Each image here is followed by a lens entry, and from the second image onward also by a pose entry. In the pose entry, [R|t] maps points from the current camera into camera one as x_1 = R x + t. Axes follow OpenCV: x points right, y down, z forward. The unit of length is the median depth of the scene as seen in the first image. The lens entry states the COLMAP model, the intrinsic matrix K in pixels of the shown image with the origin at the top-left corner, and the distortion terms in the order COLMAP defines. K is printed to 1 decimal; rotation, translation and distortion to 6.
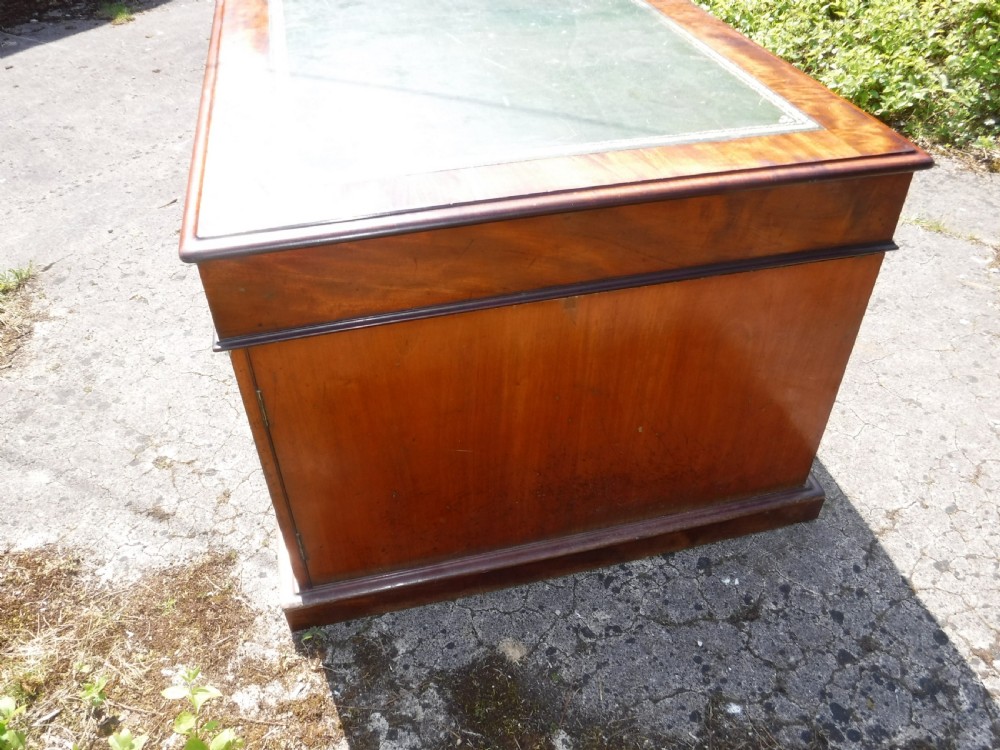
lens RADIAL K [[812.3, 0, 495.3], [0, 812.3, 375.4], [0, 0, 1]] dist [-0.111059, 0.040952]
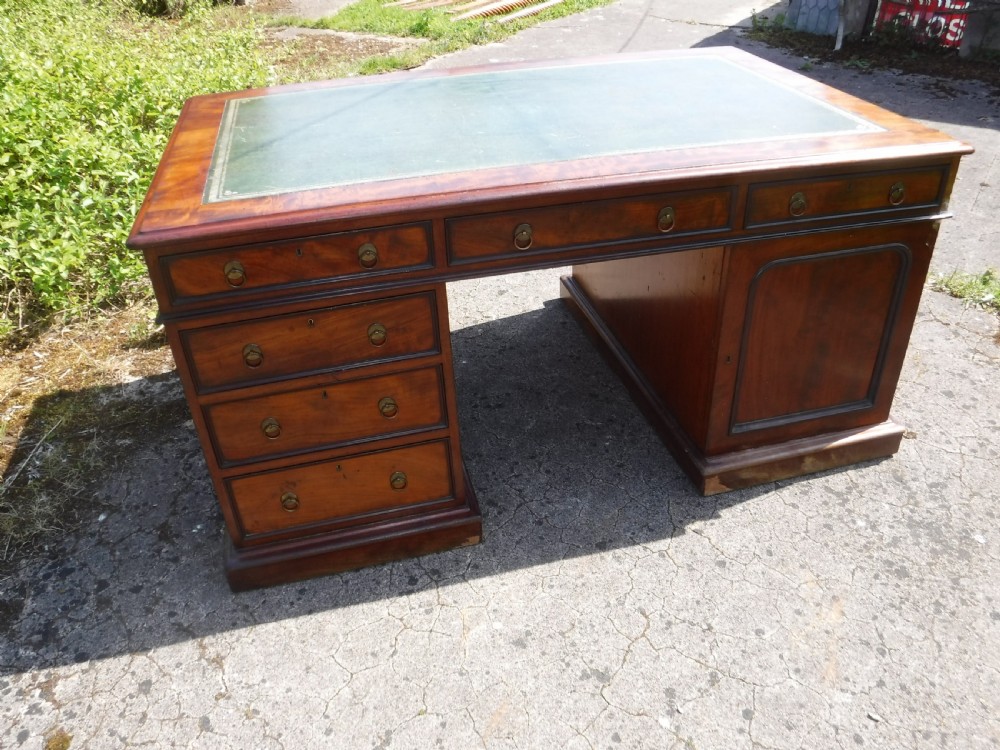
lens RADIAL K [[812.3, 0, 495.3], [0, 812.3, 382.7], [0, 0, 1]] dist [-0.111059, 0.040952]
pose [[-0.004135, 0.561232, -0.827648, 1.184338], [-0.609758, 0.654571, 0.446914, -0.717106], [0.792577, 0.506513, 0.339509, 0.835535]]
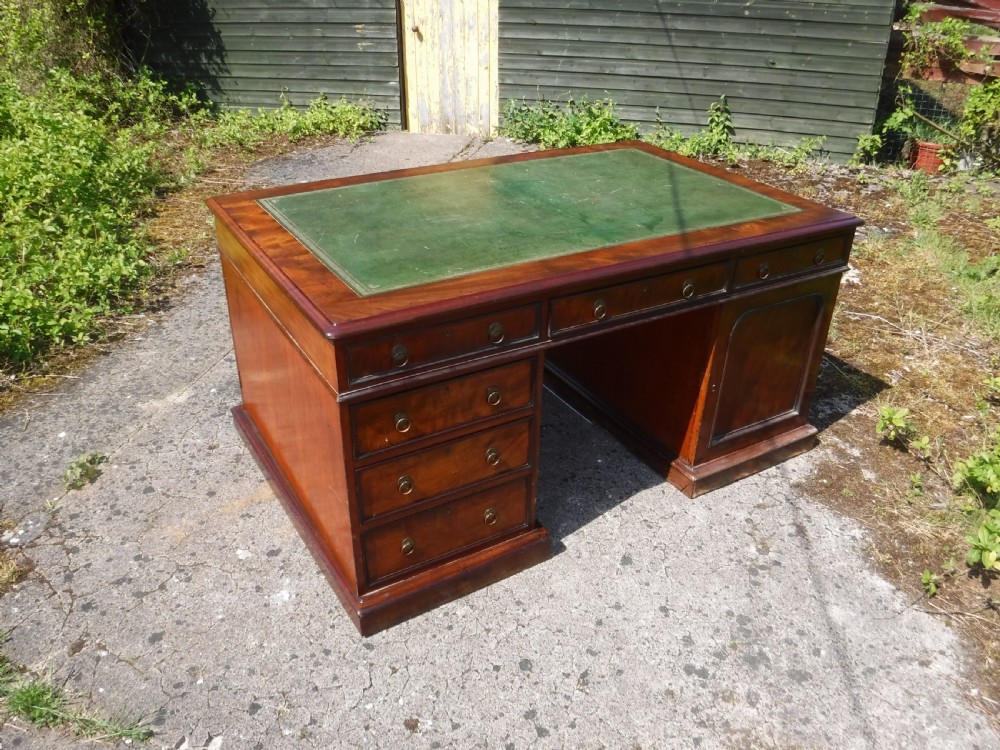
lens RADIAL K [[812.3, 0, 484.9], [0, 812.3, 375.1], [0, 0, 1]] dist [-0.111059, 0.040952]
pose [[-0.282510, -0.459671, 0.841956, -1.425468], [0.608290, 0.592830, 0.527765, -1.135740], [-0.741735, 0.661252, 0.112133, 1.176518]]
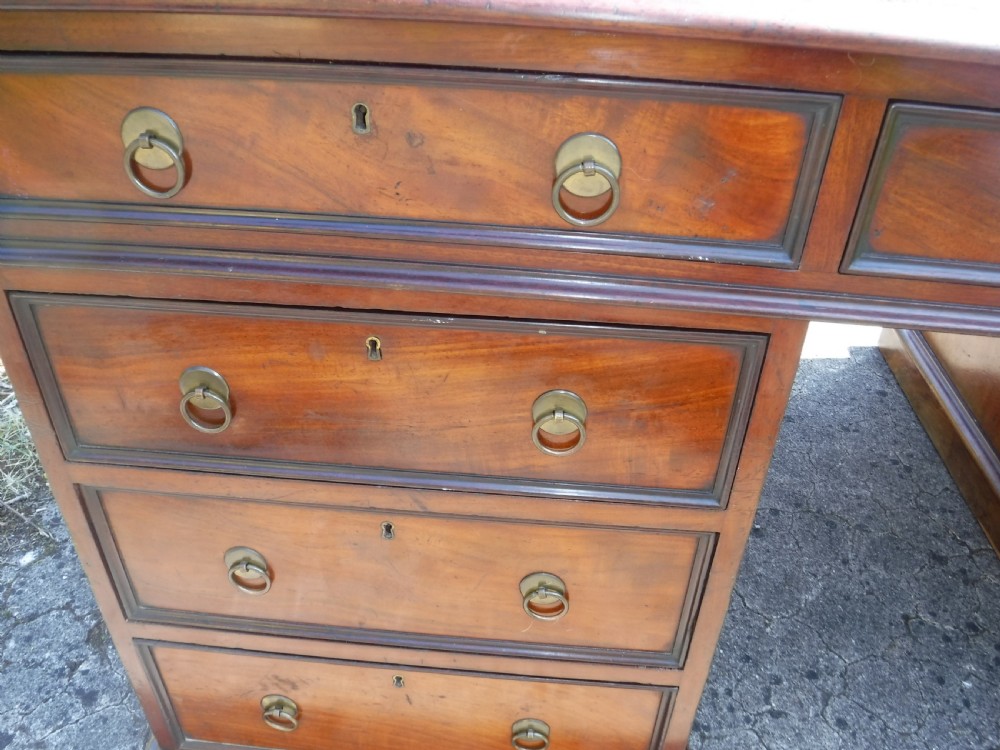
lens RADIAL K [[812.3, 0, 496.8], [0, 812.3, 368.8], [0, 0, 1]] dist [-0.111059, 0.040952]
pose [[-0.316355, 0.536772, -0.782173, 0.598357], [-0.629765, 0.497789, 0.596324, -0.422990], [0.709448, 0.681235, 0.180562, 0.932990]]
